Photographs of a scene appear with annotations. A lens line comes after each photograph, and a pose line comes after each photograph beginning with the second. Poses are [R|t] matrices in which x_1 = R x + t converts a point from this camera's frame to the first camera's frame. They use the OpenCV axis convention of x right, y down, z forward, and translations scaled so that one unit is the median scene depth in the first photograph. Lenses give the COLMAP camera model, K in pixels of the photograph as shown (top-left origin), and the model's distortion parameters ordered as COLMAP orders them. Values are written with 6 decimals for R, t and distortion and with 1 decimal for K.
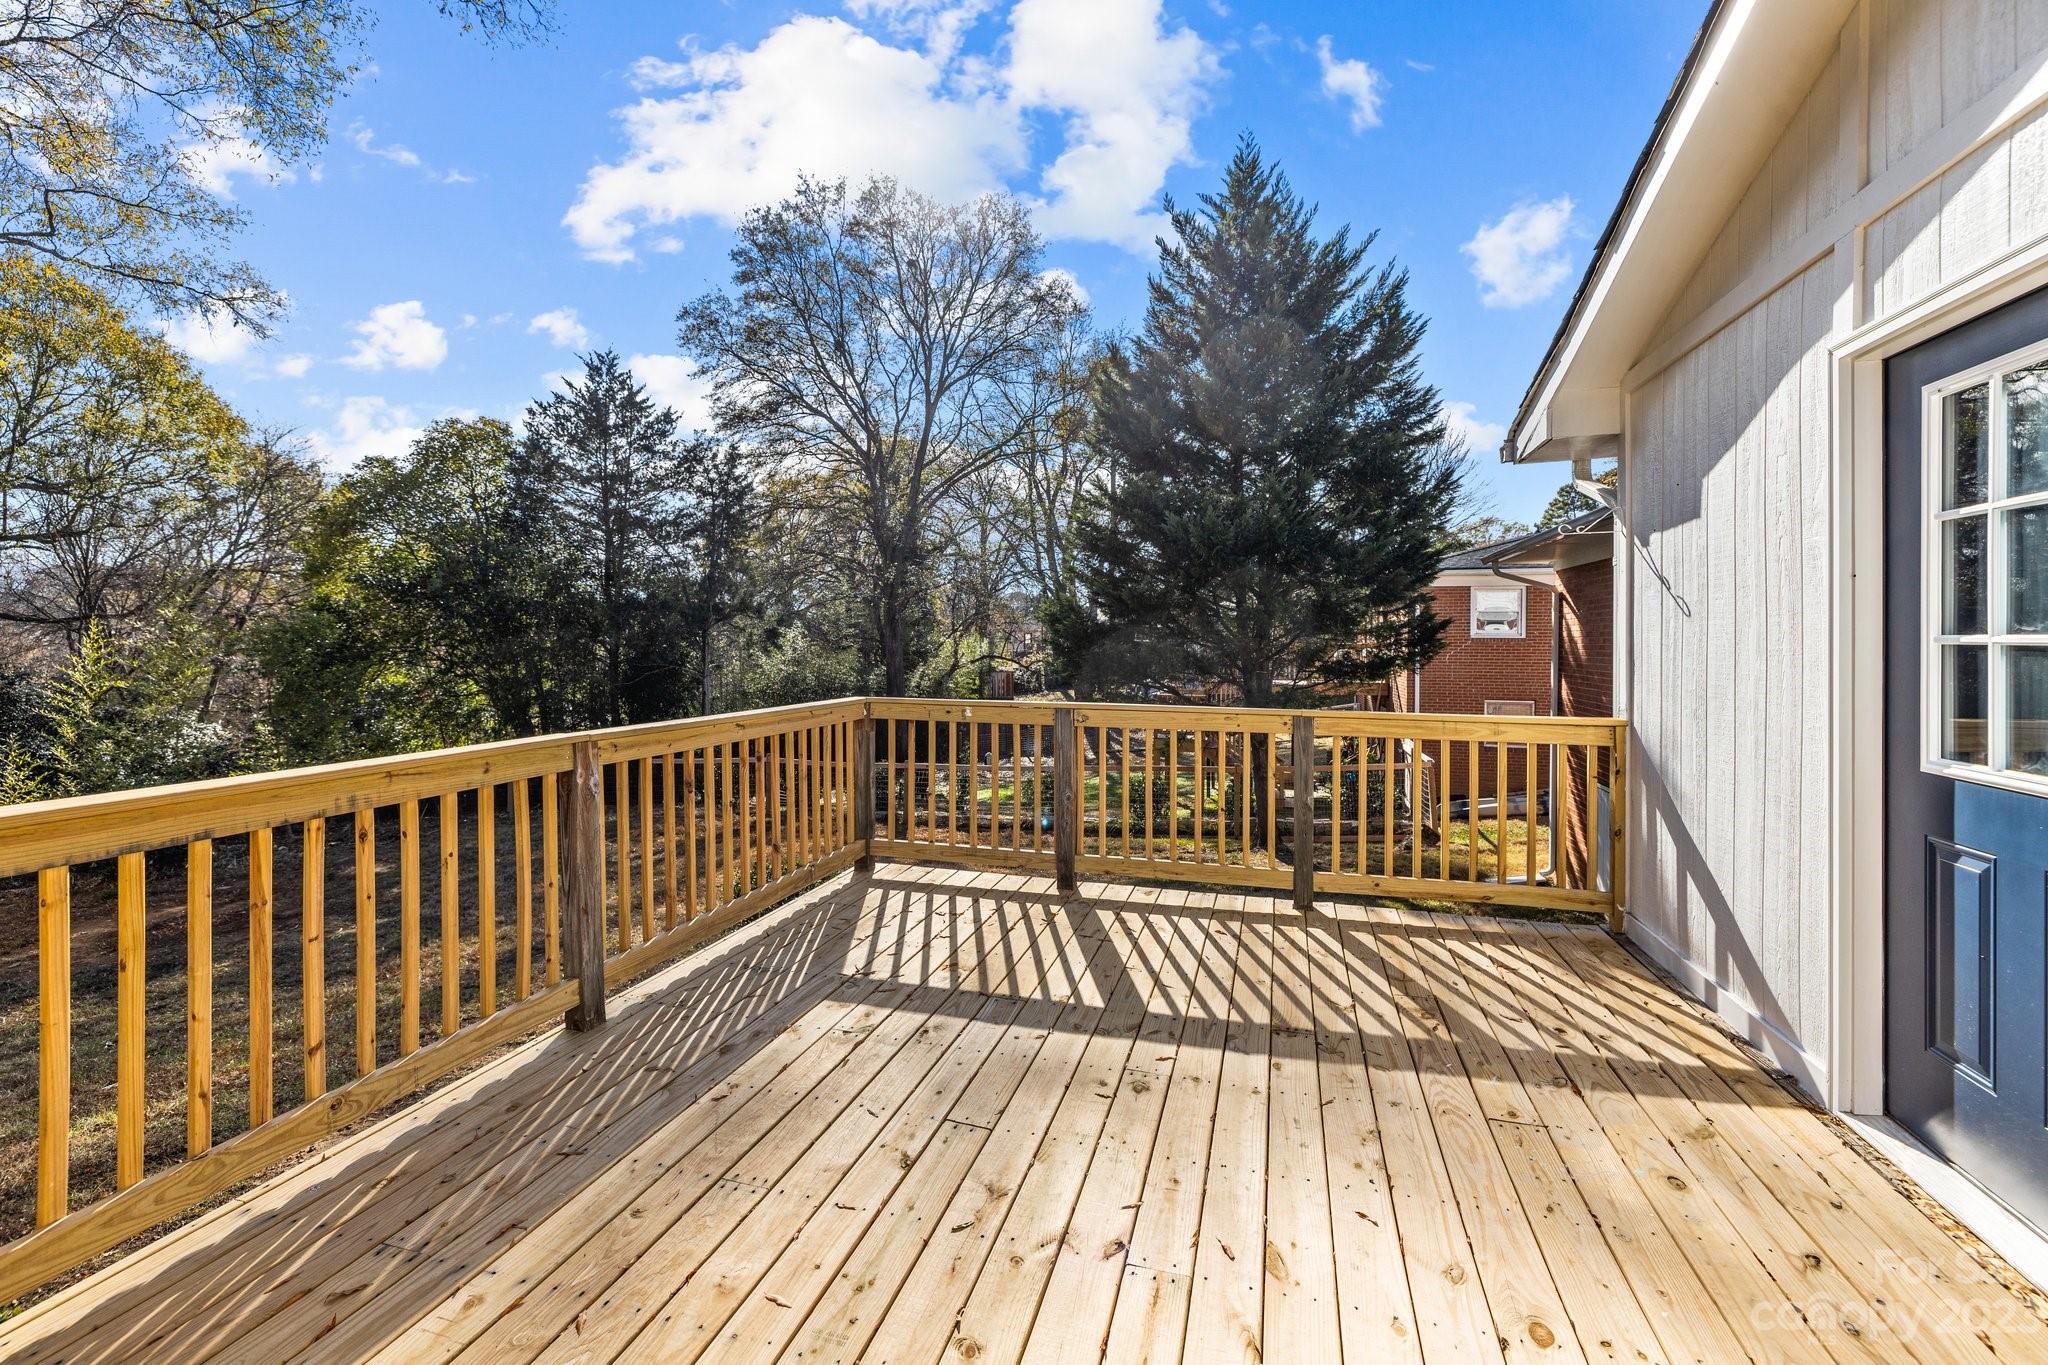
lens RADIAL K [[877.2, 0, 1021.4], [0, 877.2, 642.7], [0, 0, 1]] dist [0.000994, -0.000028]
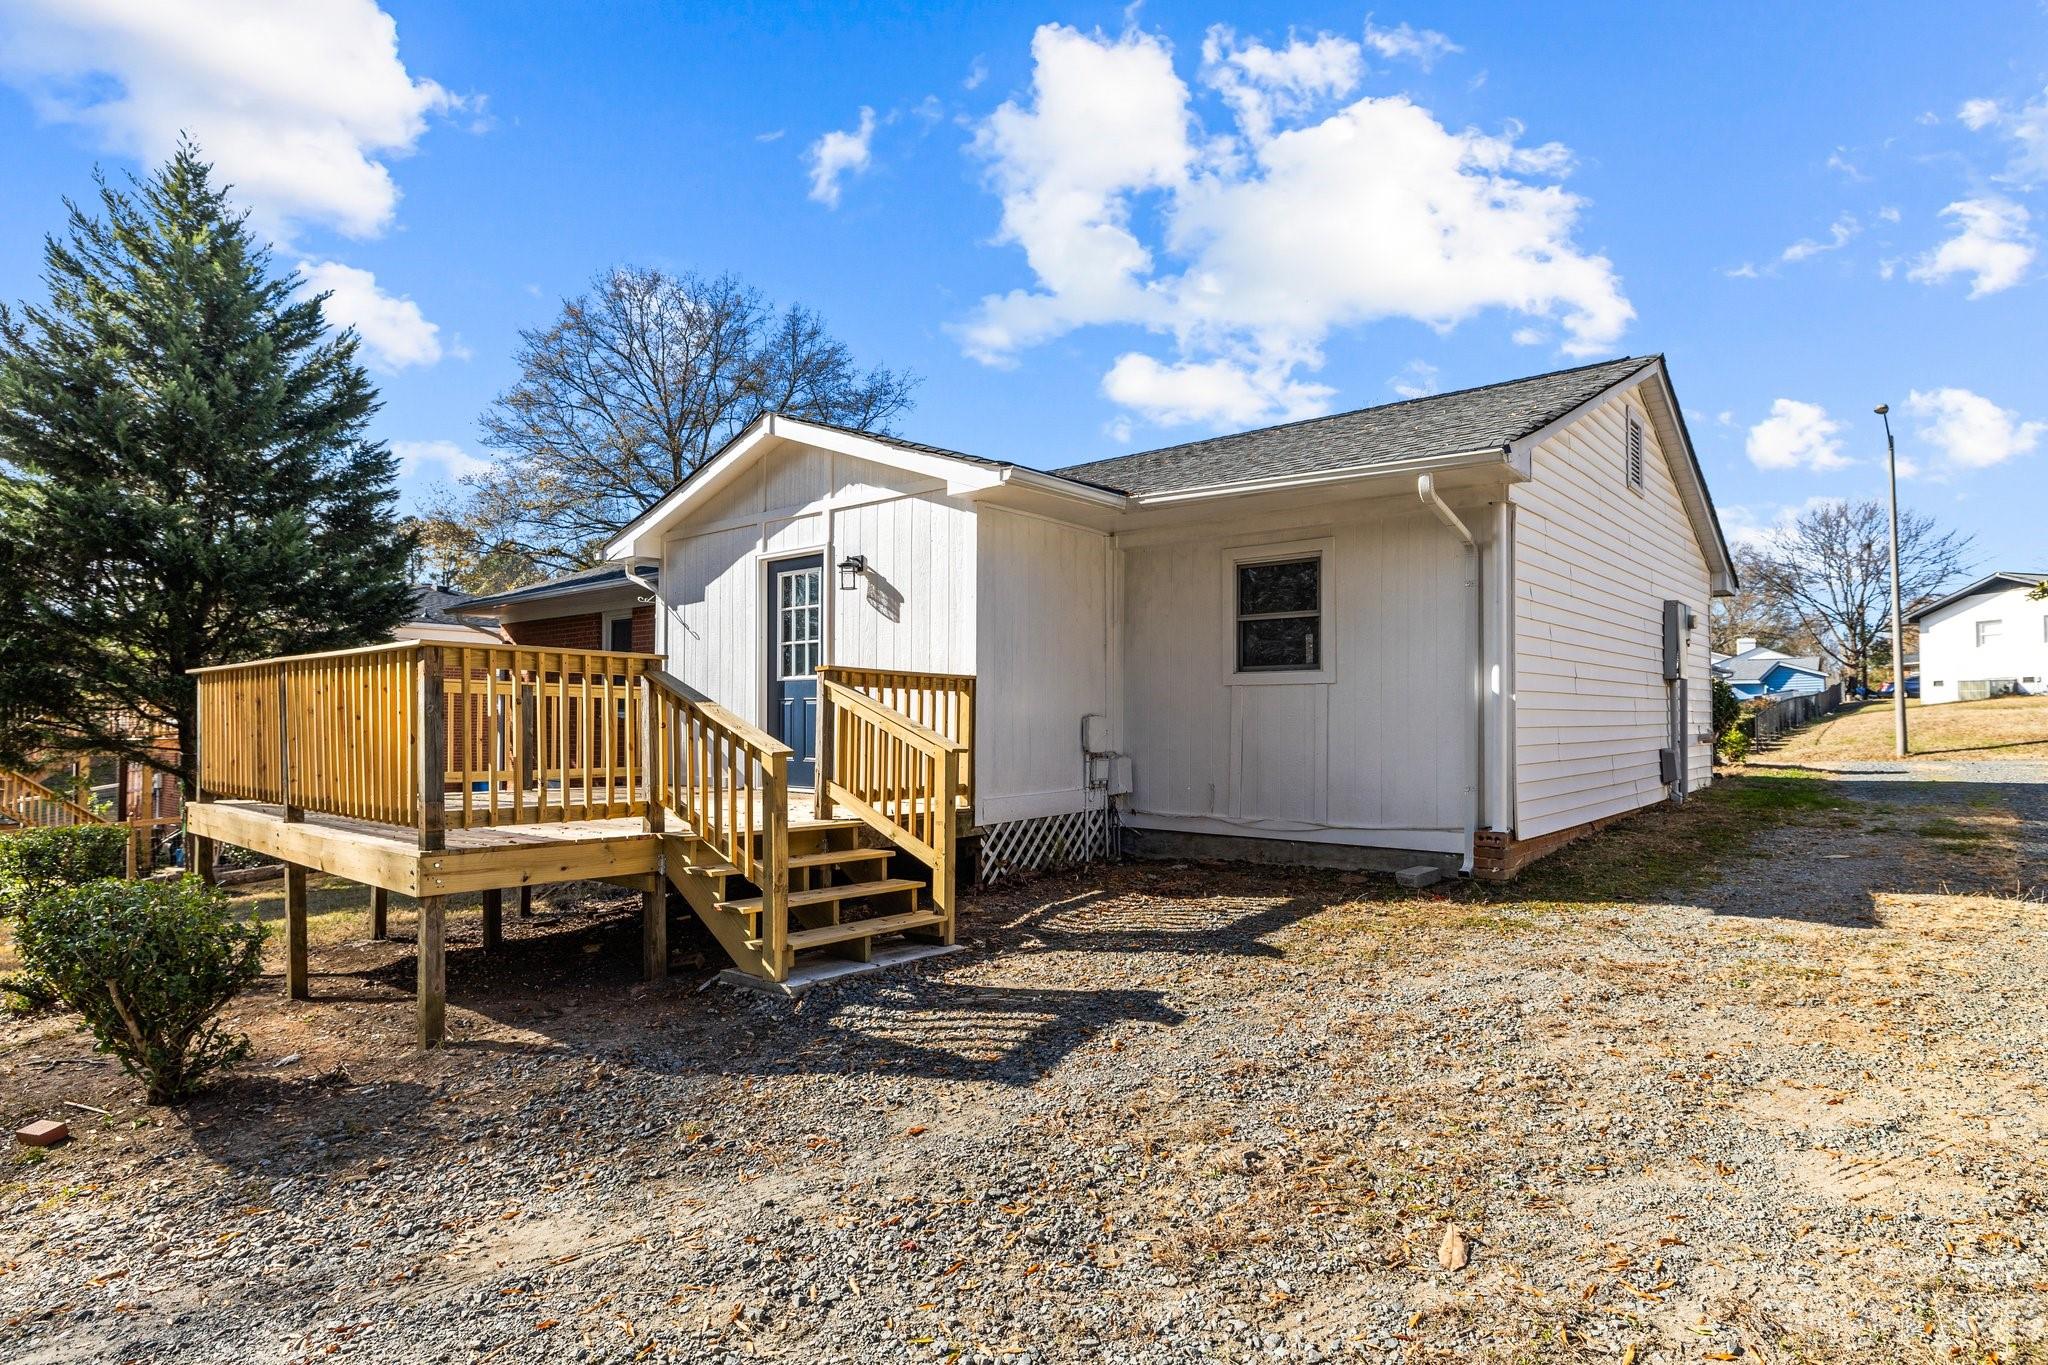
lens RADIAL K [[1084.1, 0, 1024.0], [0, 1084.1, 682.5], [0, 0, 1]] dist [0.000739, 0.000186]
pose [[0.410546, 0.029181, 0.911373, -1.659648], [0.004872, 0.999403, -0.034194, 0.200599], [-0.911827, 0.018478, 0.410158, -1.108308]]
